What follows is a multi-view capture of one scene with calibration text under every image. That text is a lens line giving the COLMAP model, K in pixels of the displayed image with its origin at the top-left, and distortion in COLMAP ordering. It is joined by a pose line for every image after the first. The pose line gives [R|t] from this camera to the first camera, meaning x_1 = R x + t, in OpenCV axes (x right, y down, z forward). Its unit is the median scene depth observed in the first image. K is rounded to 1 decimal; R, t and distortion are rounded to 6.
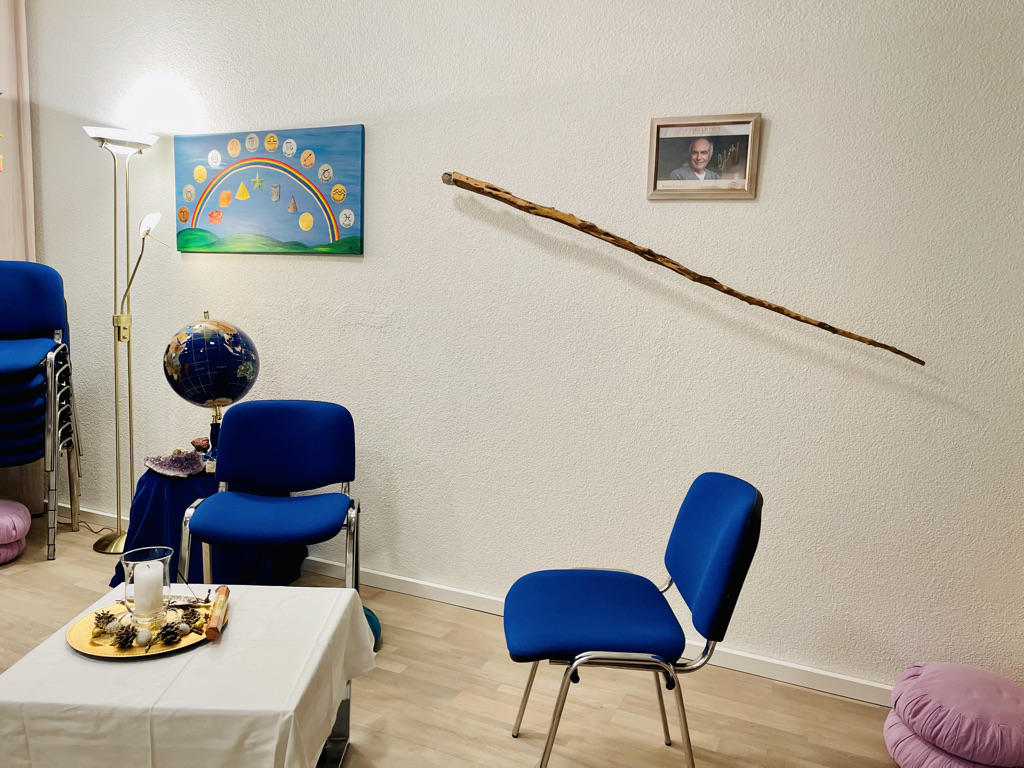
lens RADIAL K [[790.7, 0, 508.0], [0, 790.7, 379.2], [0, 0, 1]] dist [0.059840, -0.034905]
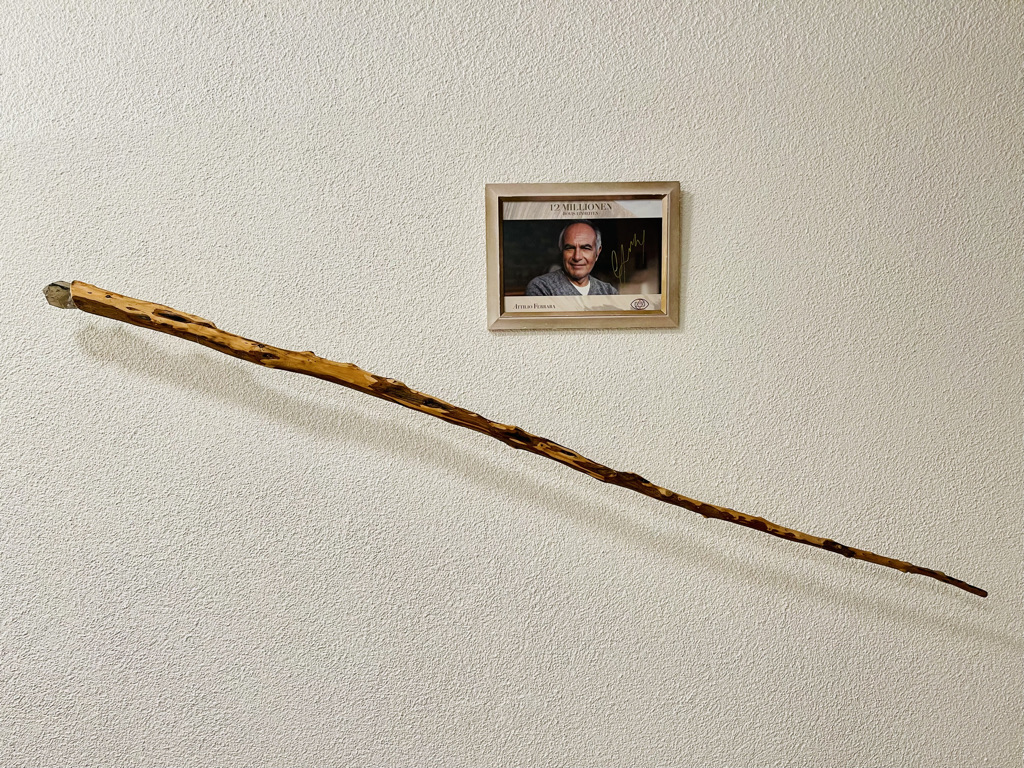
lens RADIAL K [[790.7, 0, 510.6], [0, 790.7, 392.3], [0, 0, 1]] dist [0.059840, -0.034905]
pose [[0.900432, -0.087123, 0.426182, -0.048219], [0.108638, 0.993731, -0.026385, -0.172883], [-0.421212, 0.070057, 0.904253, 0.520392]]
